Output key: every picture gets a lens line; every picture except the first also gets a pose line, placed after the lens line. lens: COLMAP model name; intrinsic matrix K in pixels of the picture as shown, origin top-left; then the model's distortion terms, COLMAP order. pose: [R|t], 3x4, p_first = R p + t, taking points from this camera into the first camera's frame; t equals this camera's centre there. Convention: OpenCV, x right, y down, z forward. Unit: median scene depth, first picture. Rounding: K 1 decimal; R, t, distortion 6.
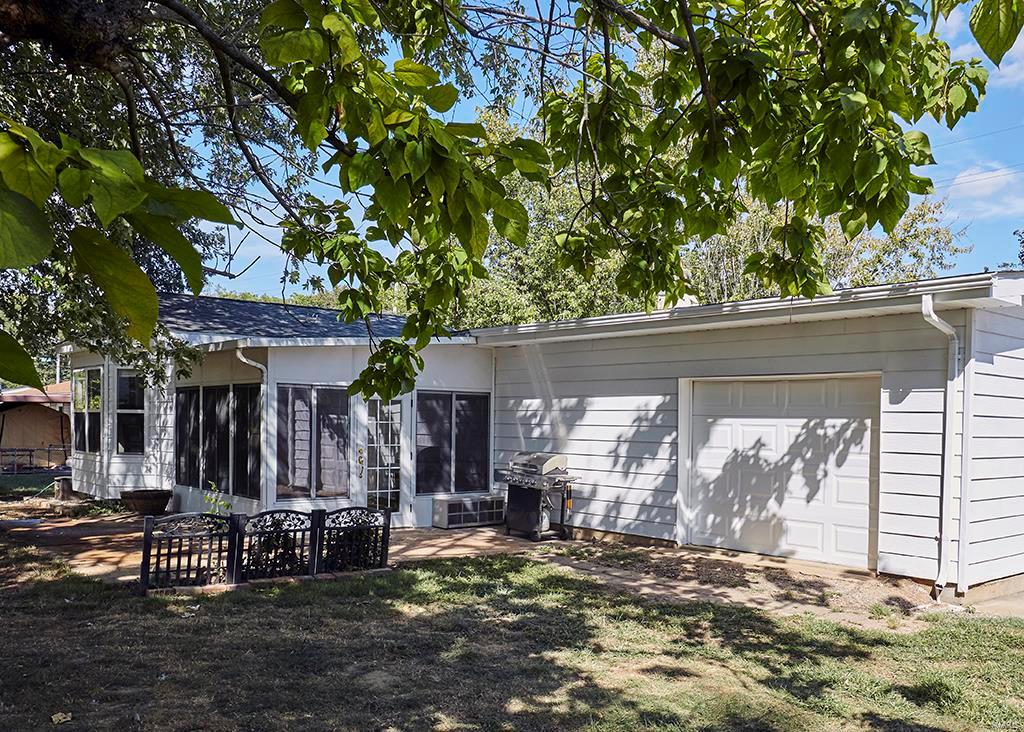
lens RADIAL K [[901.5, 0, 511.5], [0, 901.5, 436.9], [0, 0, 1]] dist [0.005776, 0.010106]
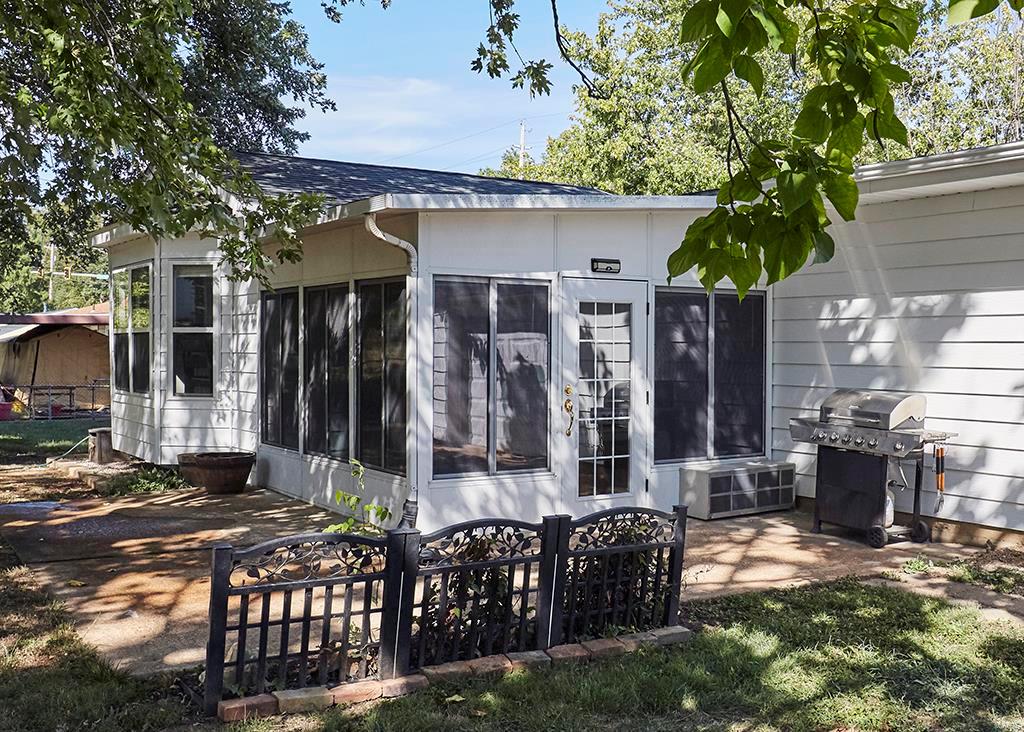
lens RADIAL K [[984.6, 0, 512.0], [0, 984.6, 366.0], [0, 0, 1]] dist [-0.011479, -0.007965]
pose [[0.995436, -0.009536, -0.094956, -0.140713], [0.009750, 0.999951, 0.001790, -0.001589], [0.094934, -0.002707, 0.995480, 0.352046]]
